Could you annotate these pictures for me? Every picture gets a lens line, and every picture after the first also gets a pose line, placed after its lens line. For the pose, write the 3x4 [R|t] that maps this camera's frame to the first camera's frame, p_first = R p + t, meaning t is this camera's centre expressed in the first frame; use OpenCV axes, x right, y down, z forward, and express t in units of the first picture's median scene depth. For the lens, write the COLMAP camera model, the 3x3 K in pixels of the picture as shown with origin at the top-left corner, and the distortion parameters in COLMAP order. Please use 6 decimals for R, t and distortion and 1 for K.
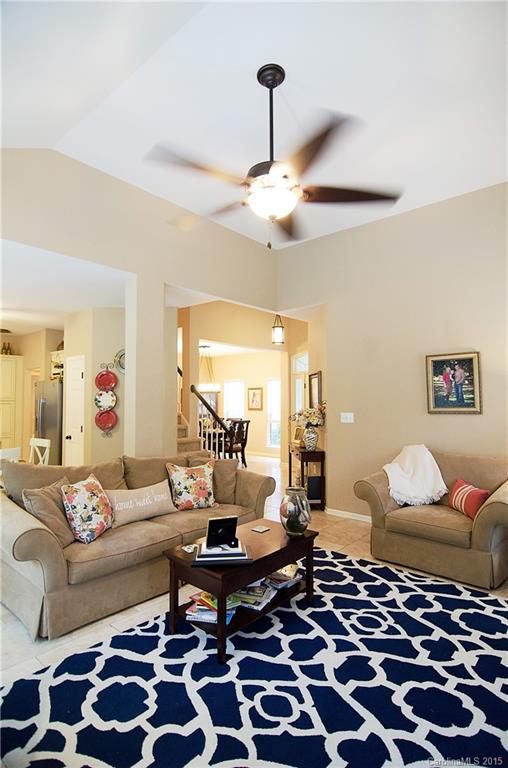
lens RADIAL K [[411.8, 0, 249.8], [0, 411.8, 387.5], [0, 0, 1]] dist [-0.006835, -0.003778]
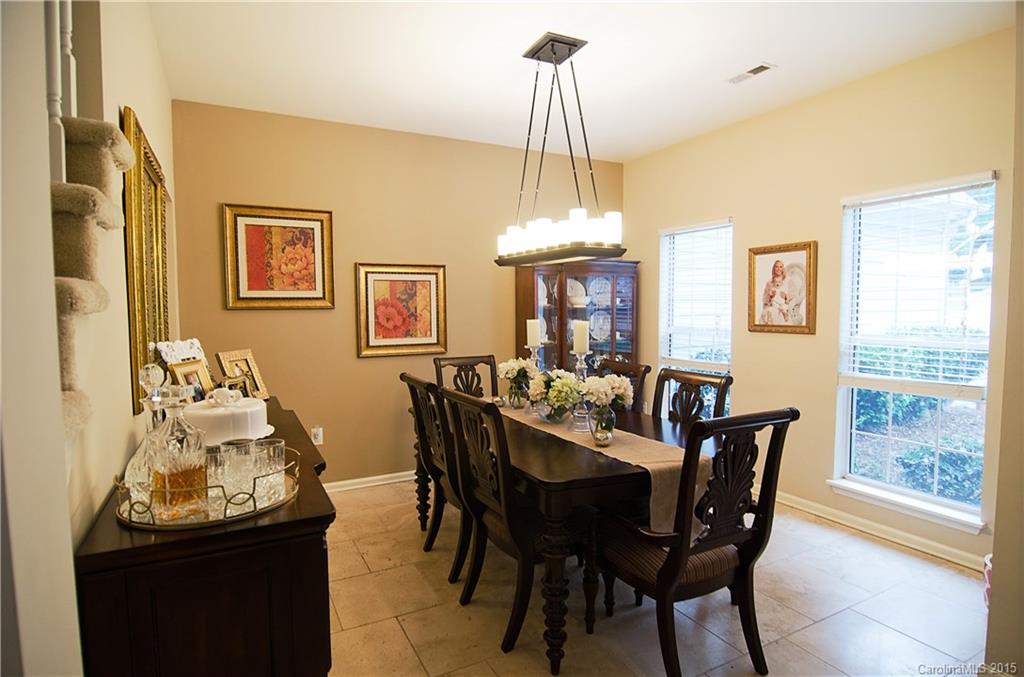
lens RADIAL K [[549.1, 0, 513.9], [0, 549.1, 338.9], [0, 0, 1]] dist [-0.006835, -0.003778]
pose [[0.933765, 0.013598, -0.357627, -0.020343], [0.017053, 0.996452, 0.082412, 0.028459], [0.357479, -0.083052, 0.930221, 0.624316]]
